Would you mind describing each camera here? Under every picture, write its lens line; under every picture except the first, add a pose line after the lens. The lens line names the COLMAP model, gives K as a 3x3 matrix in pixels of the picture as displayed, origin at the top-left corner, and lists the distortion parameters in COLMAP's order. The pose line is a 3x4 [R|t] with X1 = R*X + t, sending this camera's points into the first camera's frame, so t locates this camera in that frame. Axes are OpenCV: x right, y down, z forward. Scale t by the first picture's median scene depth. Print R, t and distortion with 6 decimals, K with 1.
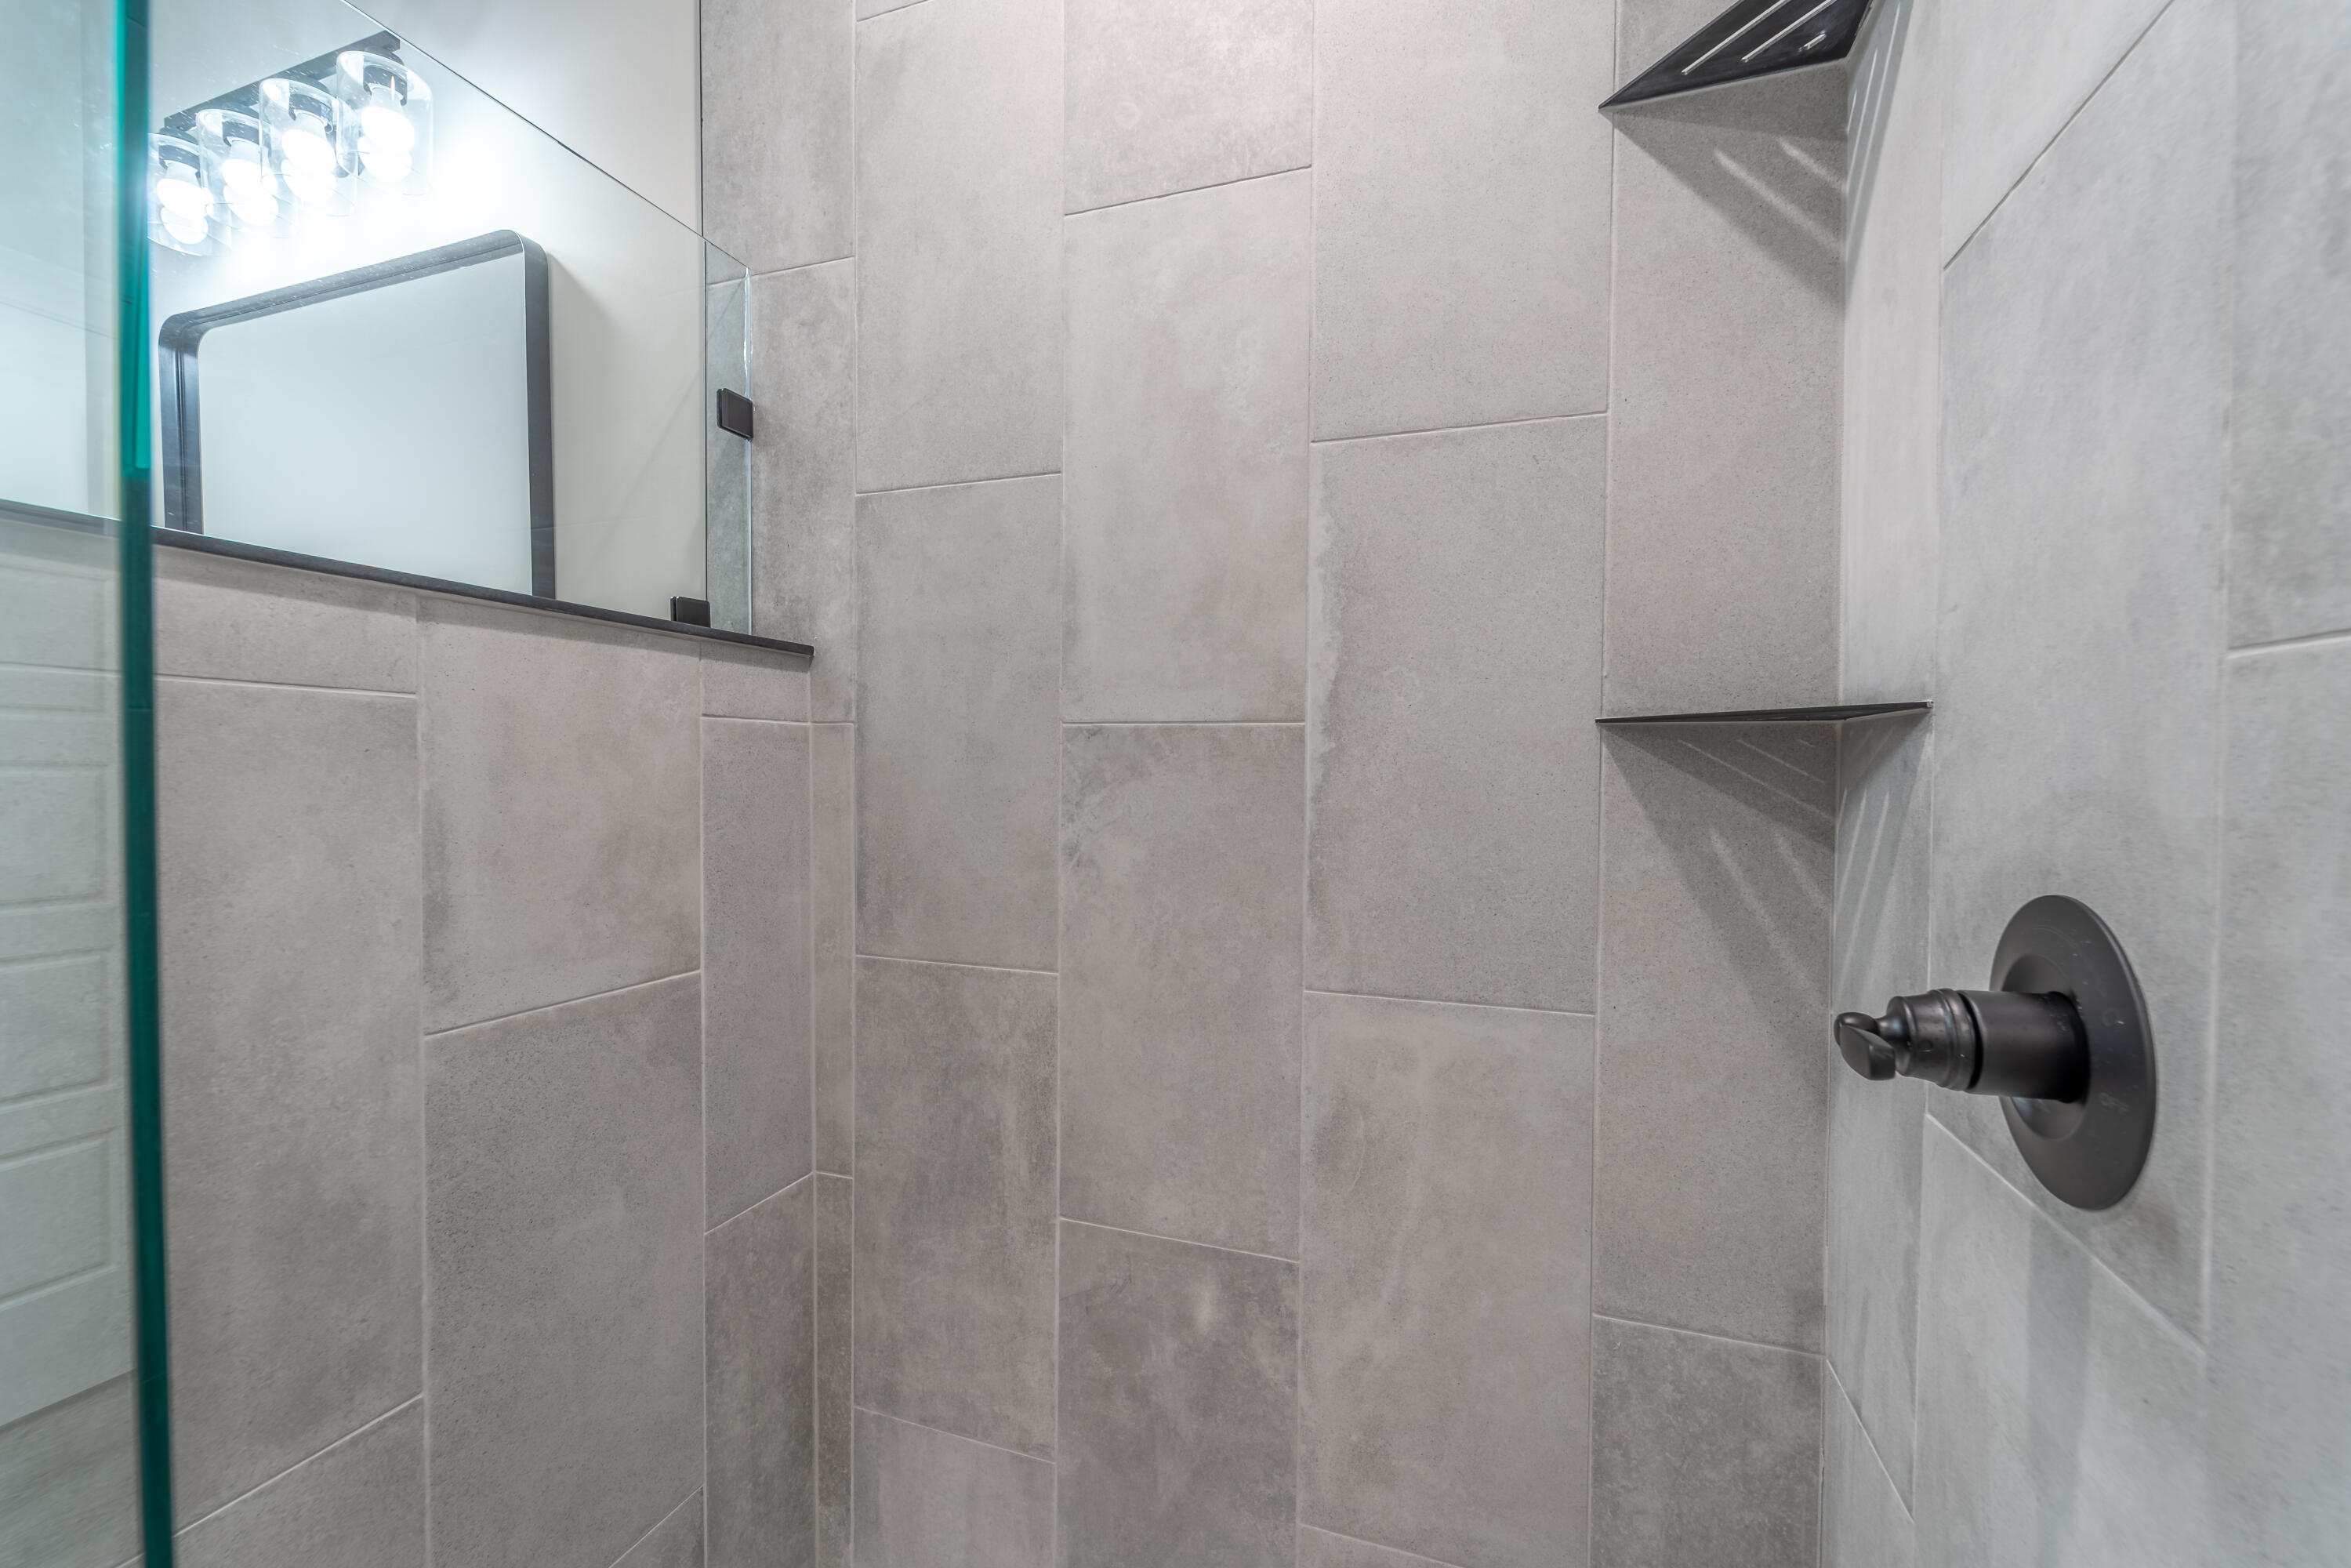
lens RADIAL K [[939.8, 0, 1176.2], [0, 939.8, 791.5], [0, 0, 1]] dist [0.005264, -0.004313]
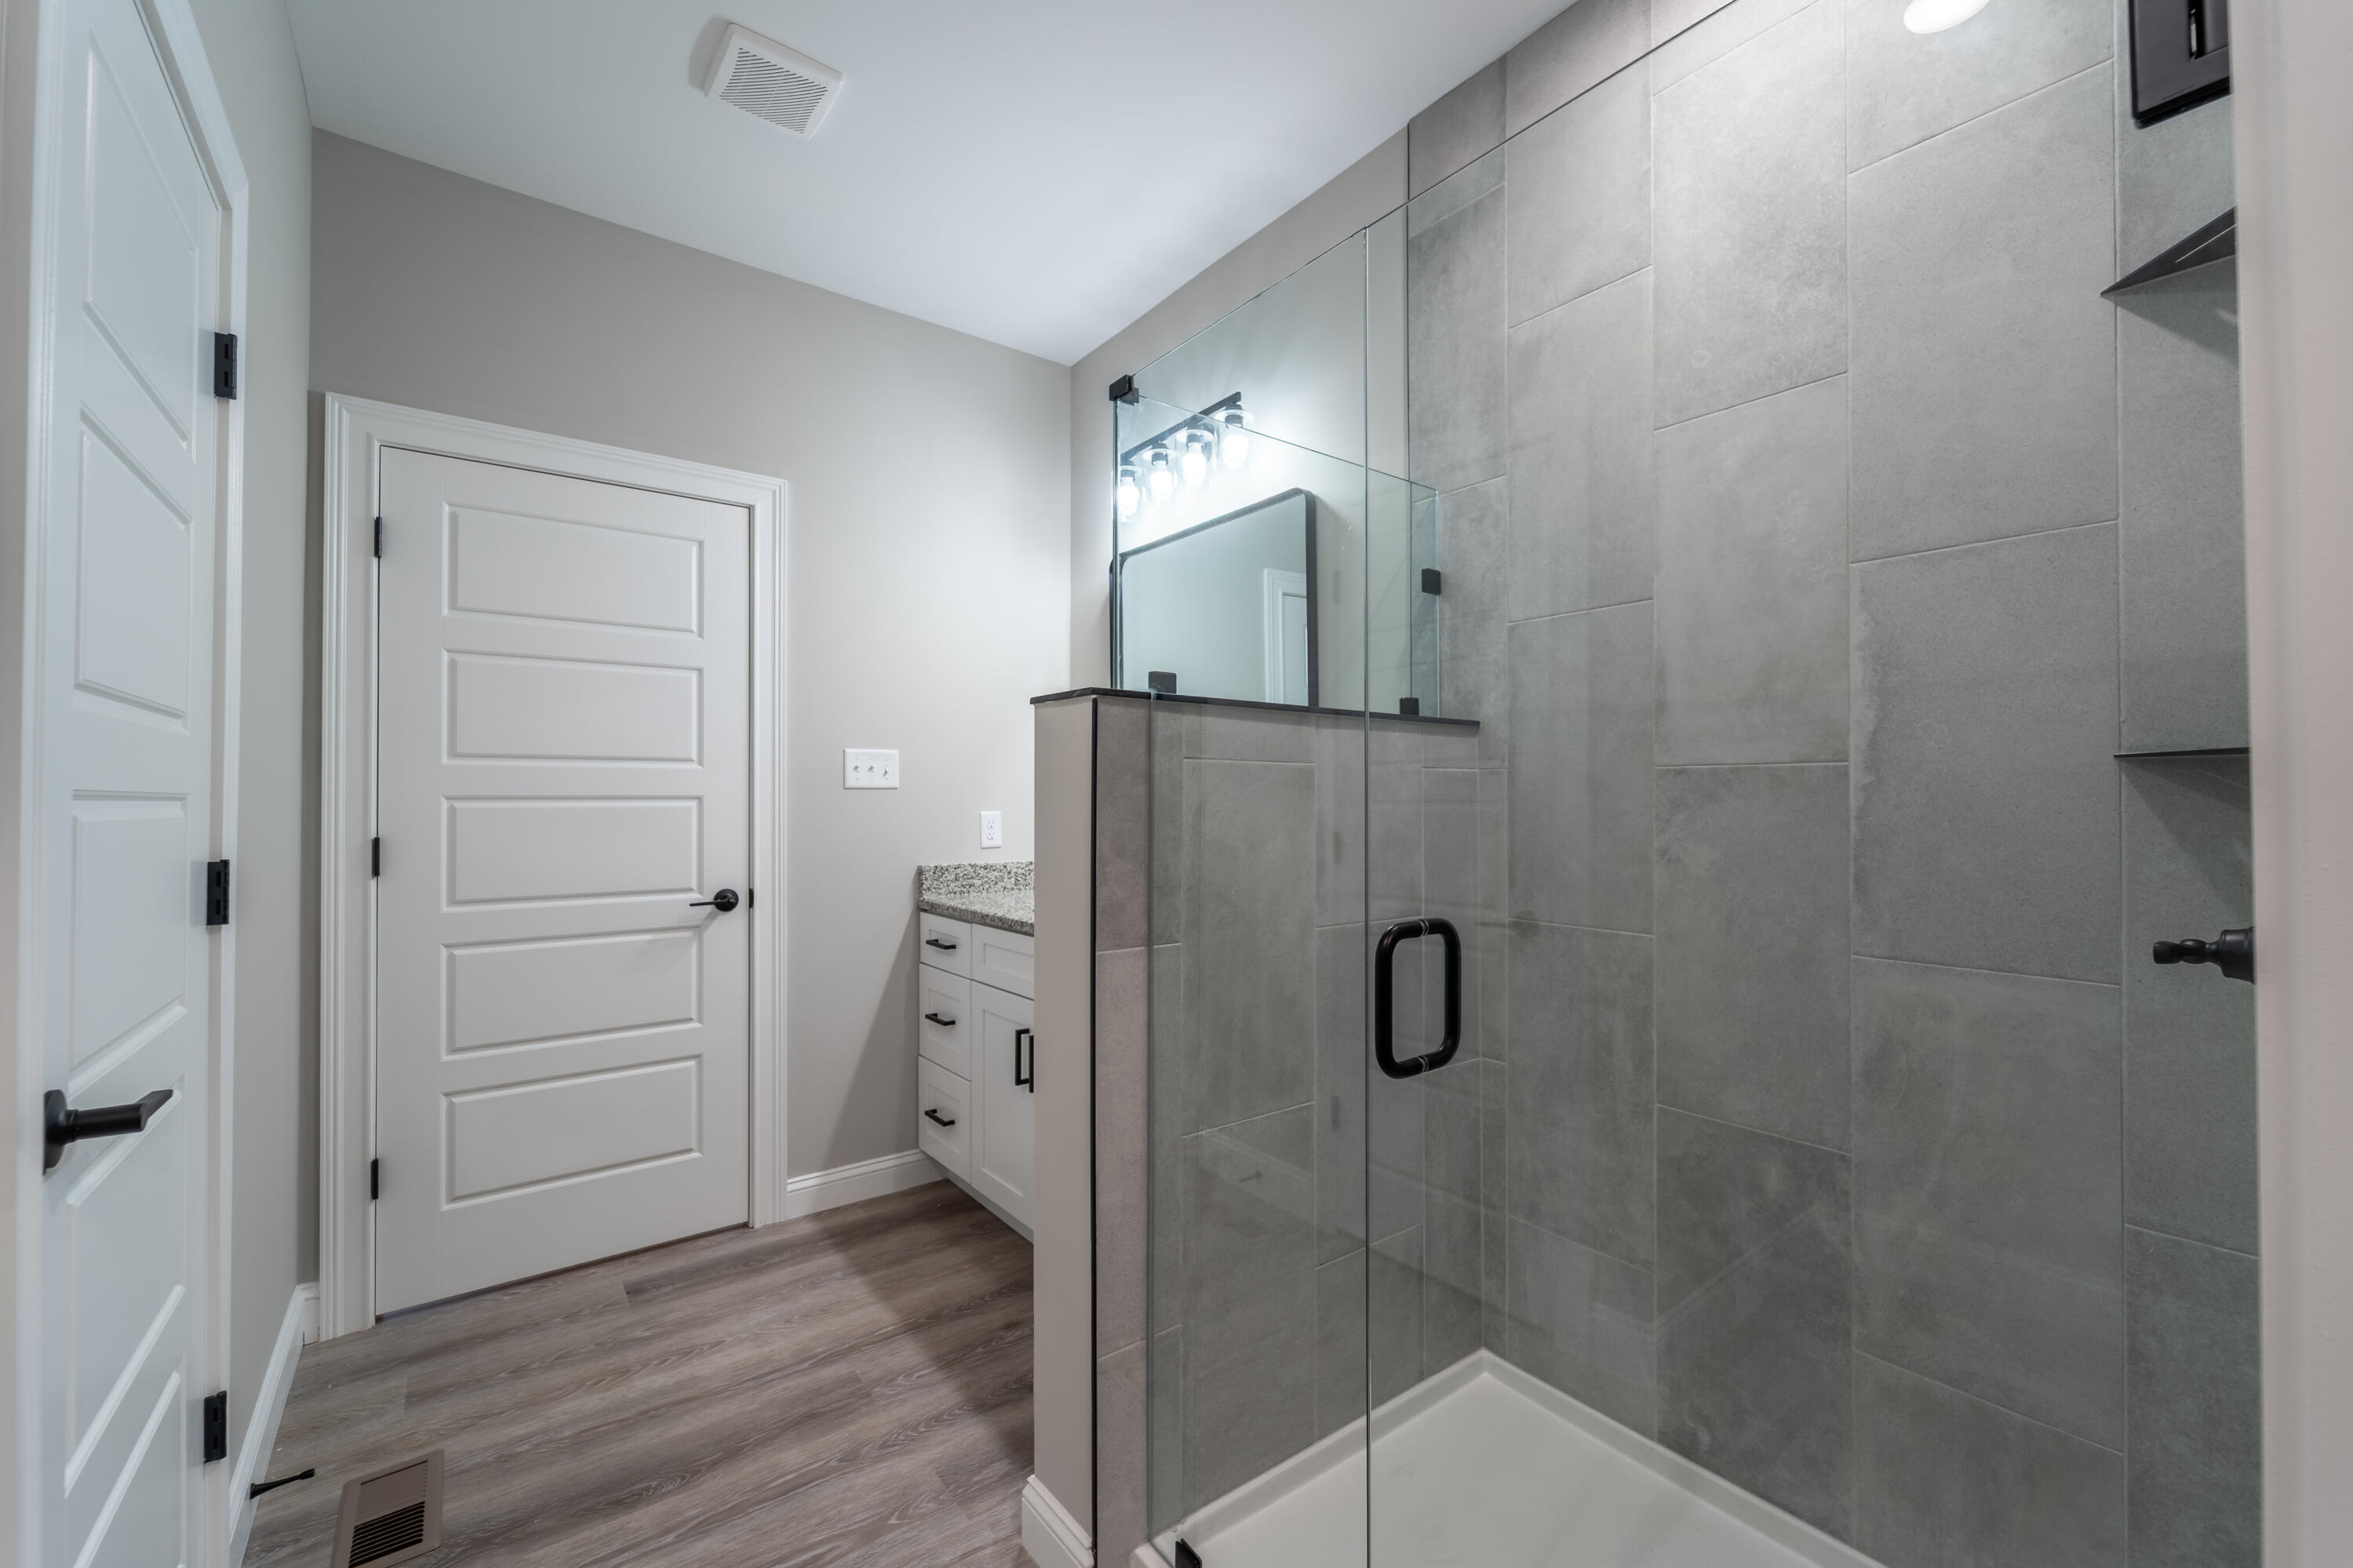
lens RADIAL K [[940.4, 0, 1177.2], [0, 940.4, 791.5], [0, 0, 1]] dist [0.005264, -0.004313]
pose [[0.828127, -0.011895, -0.560414, 0.088836], [-0.006492, 0.999504, -0.030807, 0.018337], [0.560503, 0.029151, 0.827639, -0.672315]]
